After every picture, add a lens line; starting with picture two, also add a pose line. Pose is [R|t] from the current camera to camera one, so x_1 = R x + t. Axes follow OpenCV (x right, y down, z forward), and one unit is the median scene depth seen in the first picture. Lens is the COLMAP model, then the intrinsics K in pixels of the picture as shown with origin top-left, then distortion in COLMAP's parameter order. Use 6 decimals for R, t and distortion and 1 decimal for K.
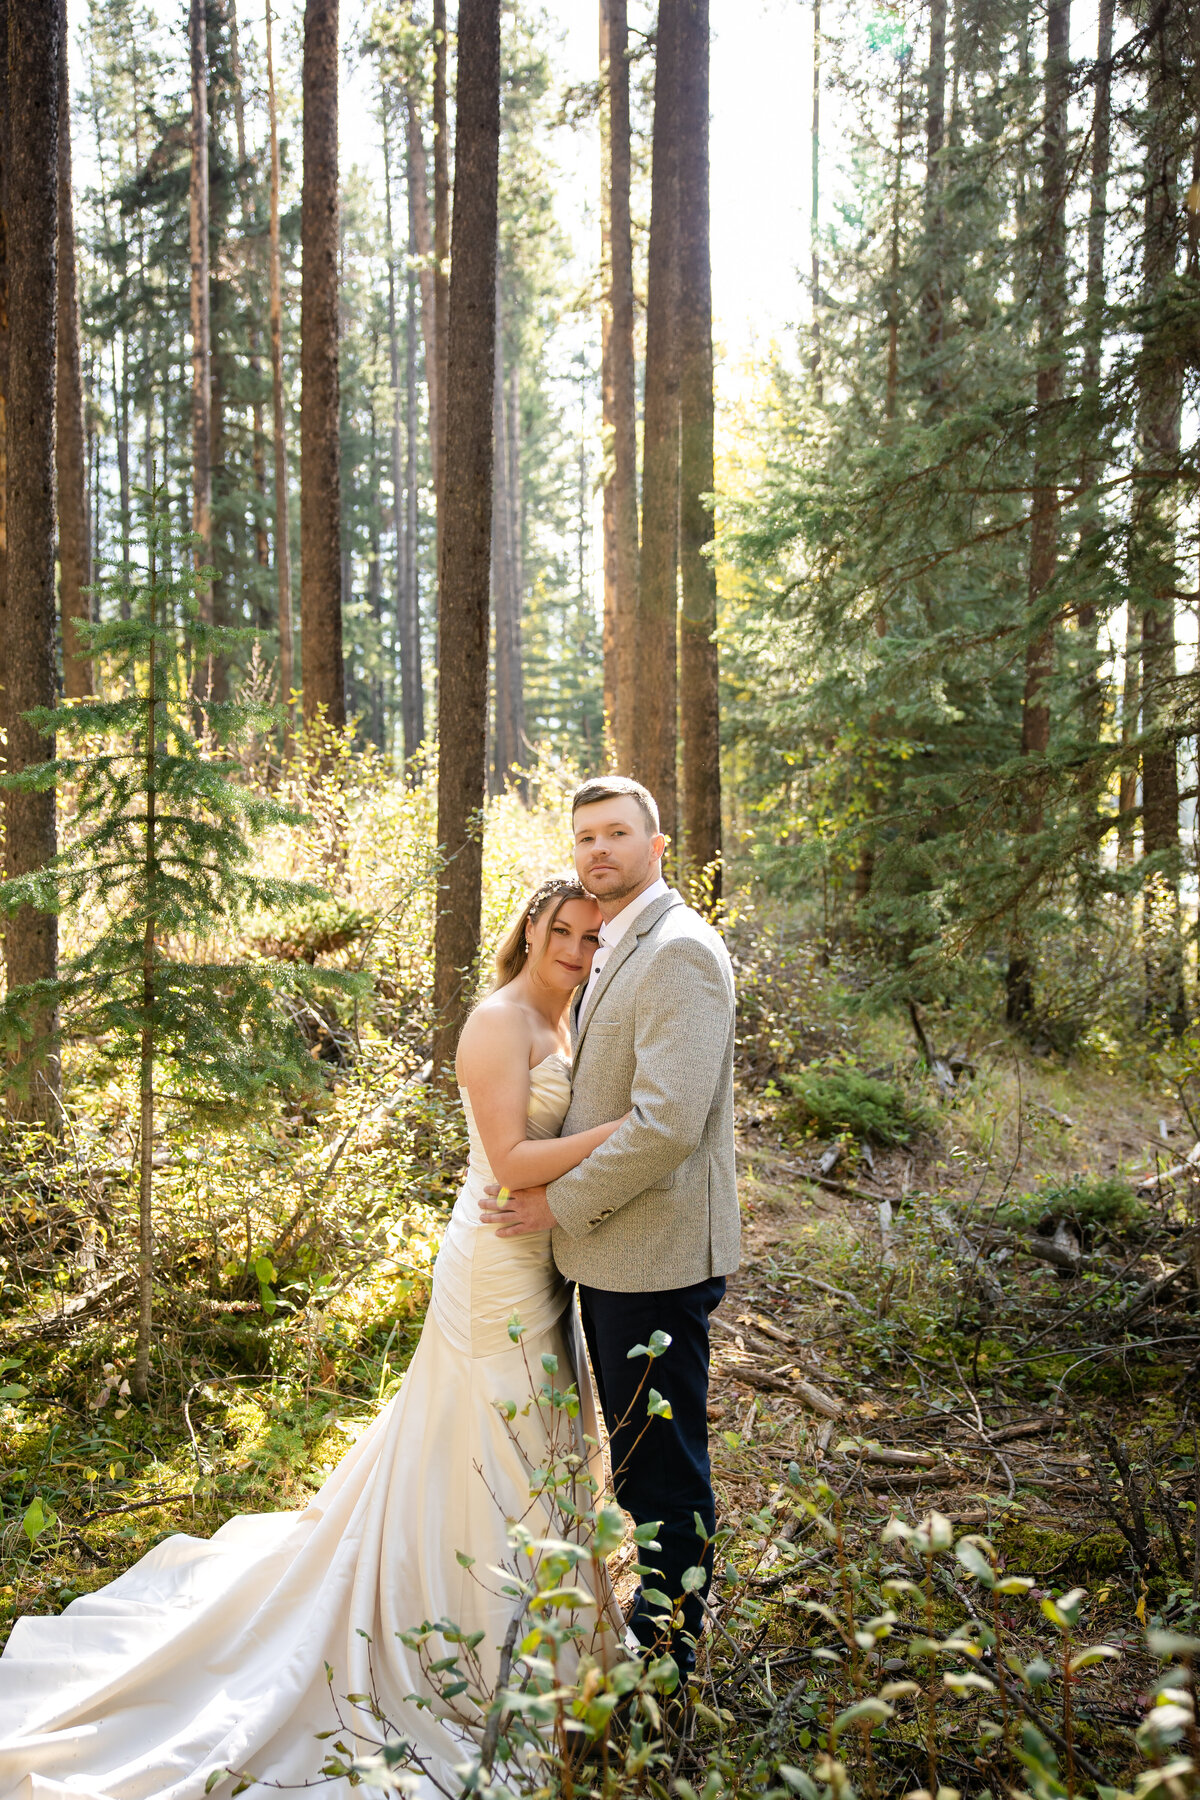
lens RADIAL K [[1597.3, 0, 600.0], [0, 1597.3, 900.0], [0, 0, 1]] dist [0.001405, 0.095744]
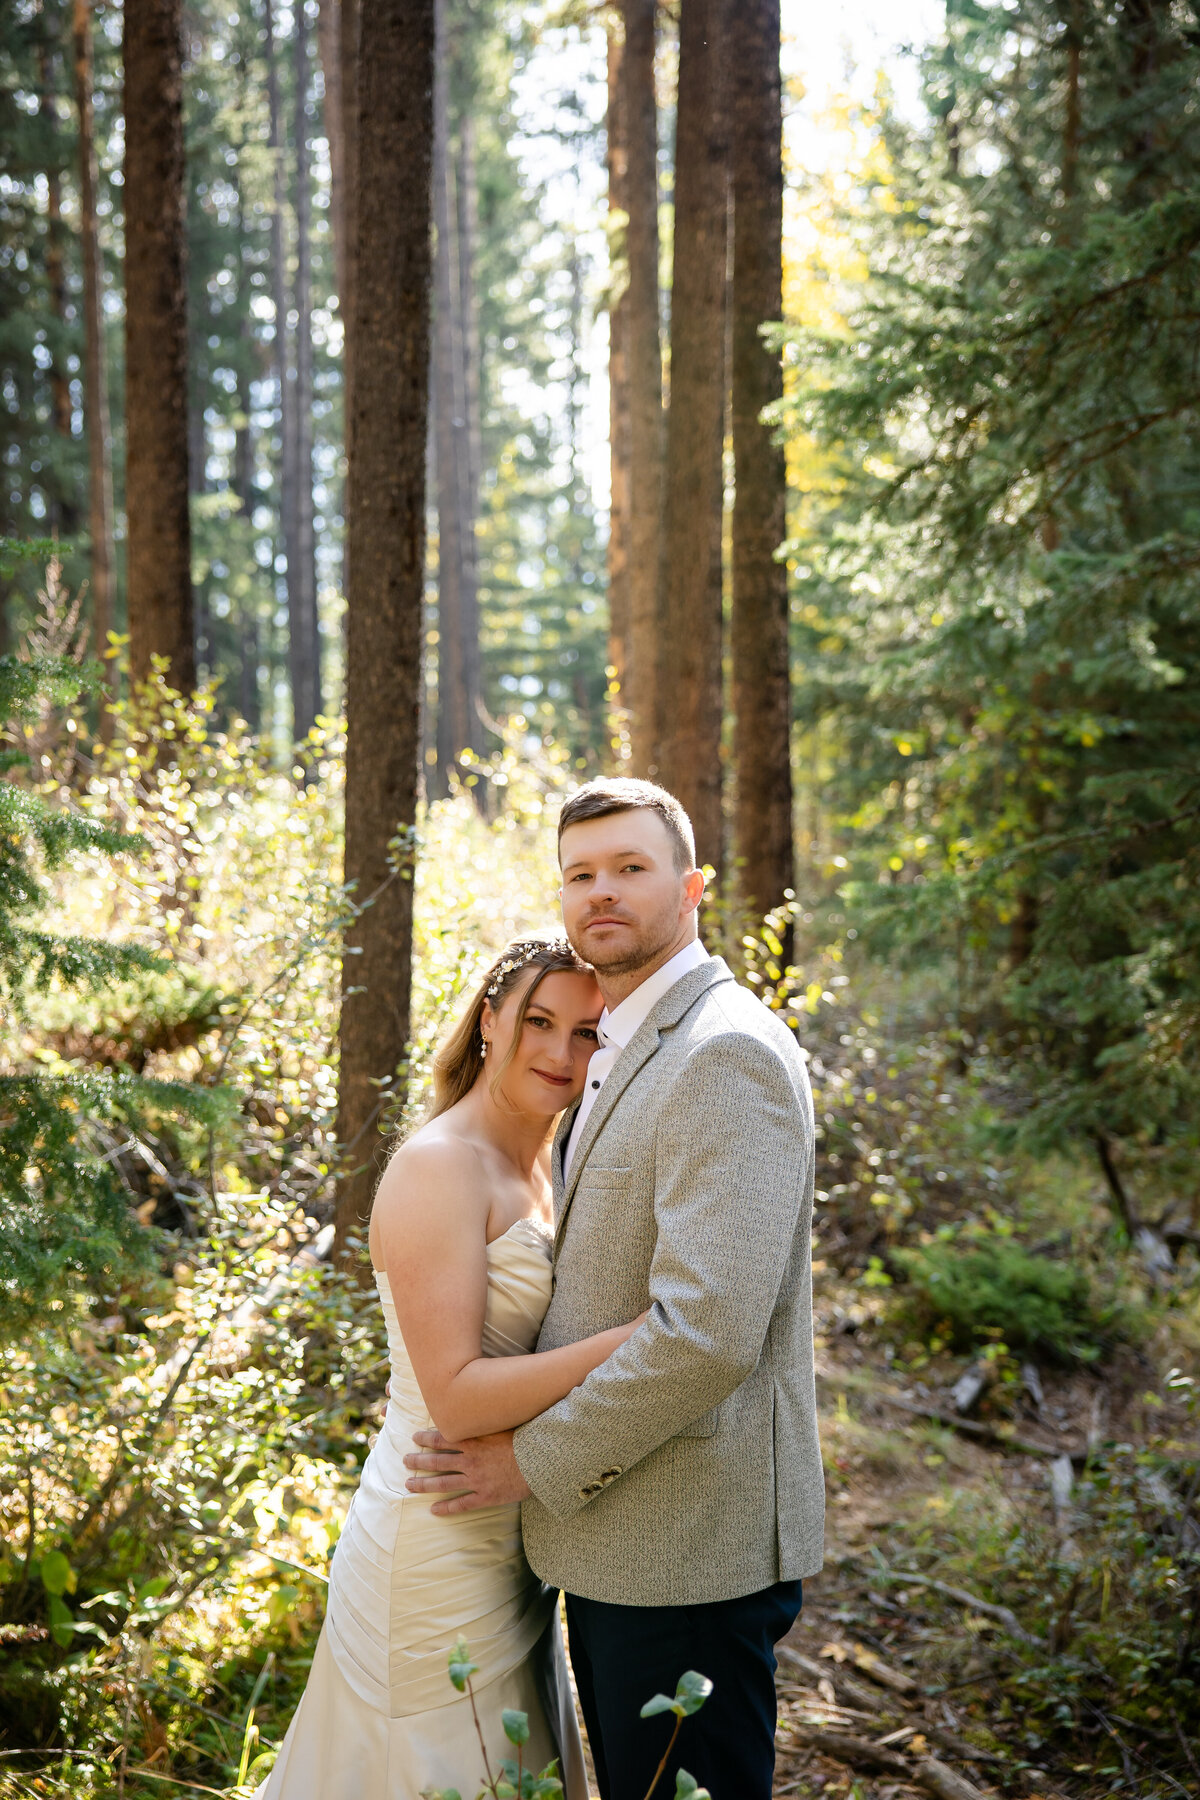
lens RADIAL K [[2539.1, 0, 600.0], [0, 2539.1, 900.0], [0, 0, 1]] dist [0.171924, 0.030951]
pose [[0.999999, 0.001020, -0.001142, 0.000541], [-0.001049, 0.999655, -0.026250, -0.001015], [0.001115, 0.026251, 0.999655, -0.002464]]
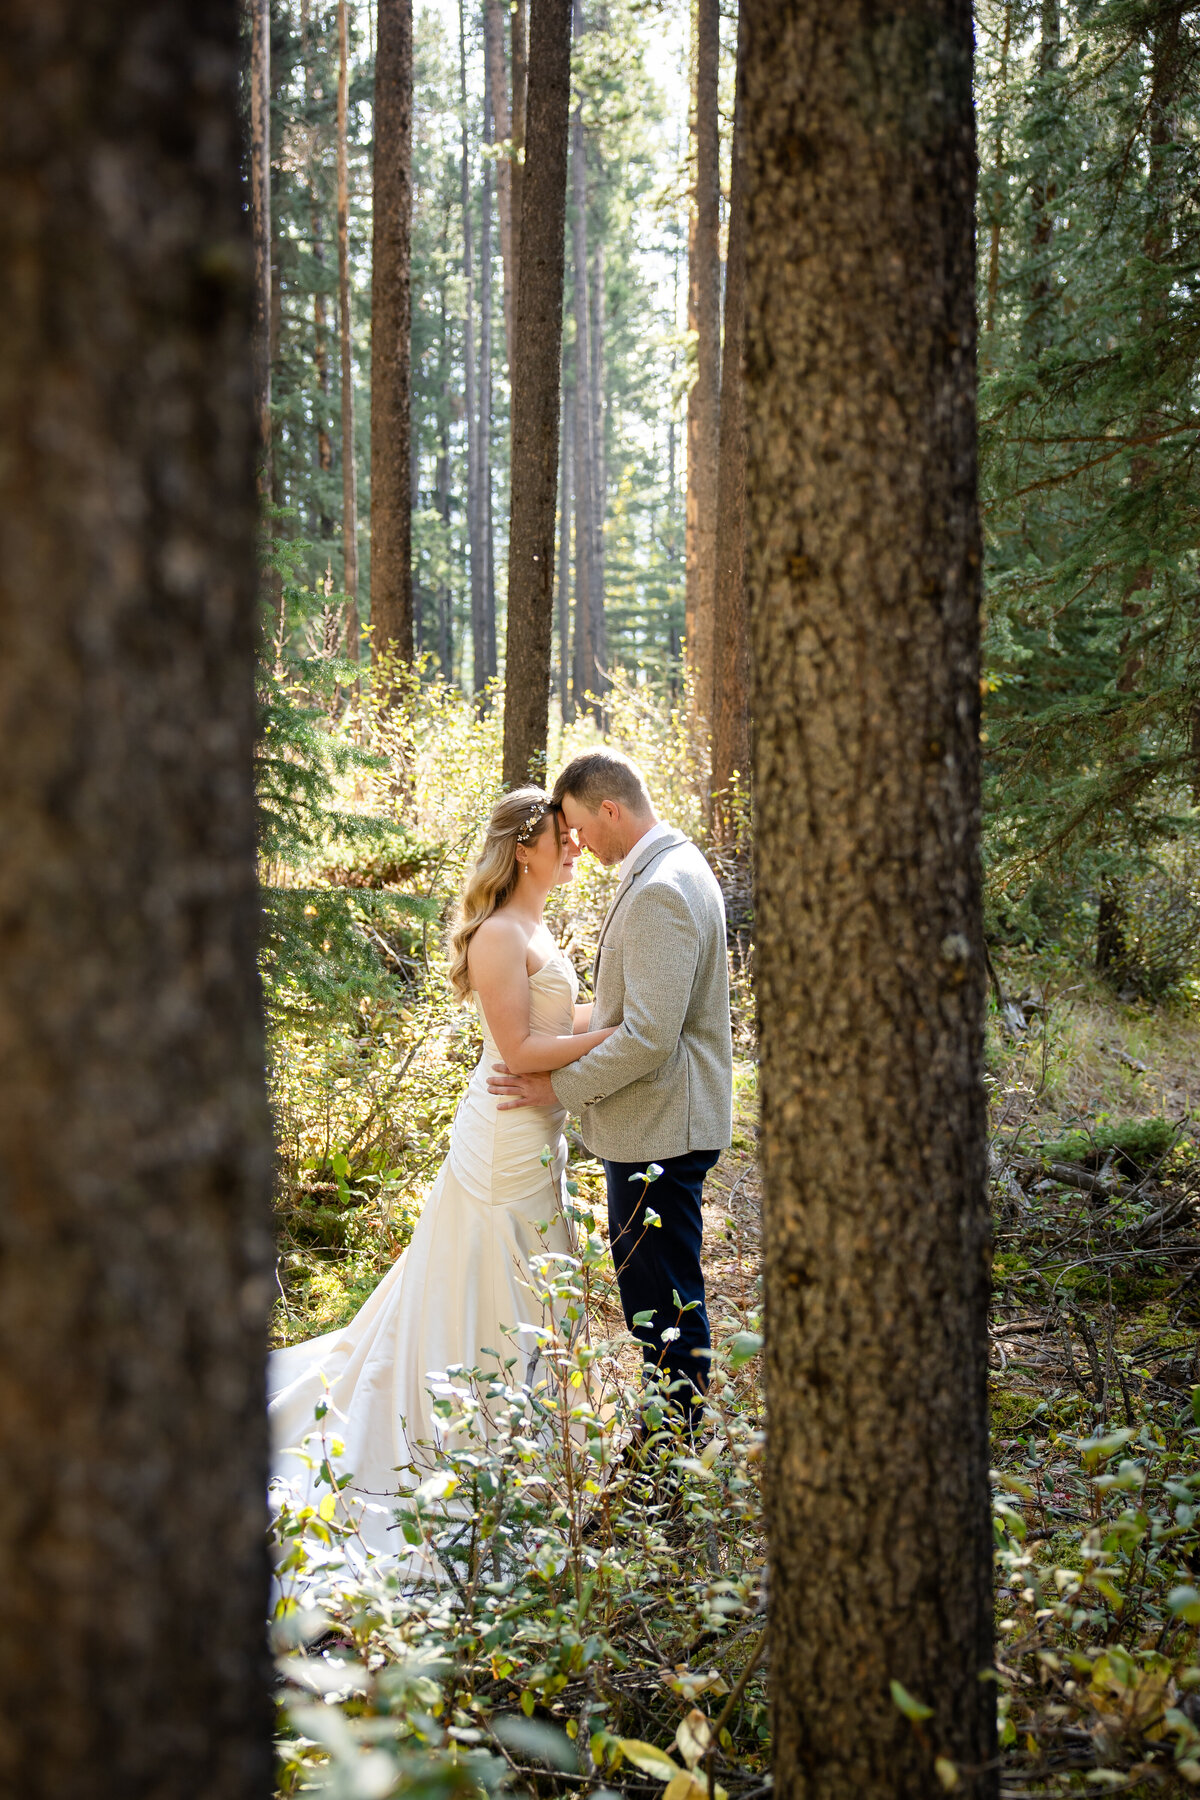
lens RADIAL K [[1848.0, 0, 599.0], [0, 1848.0, 851.2], [0, 0, 1]] dist [0.101827, -0.000133]
pose [[0.998469, 0.013584, -0.053621, 0.021239], [-0.013007, 0.999854, 0.011109, -0.002118], [0.053764, -0.010394, 0.998500, -0.163384]]
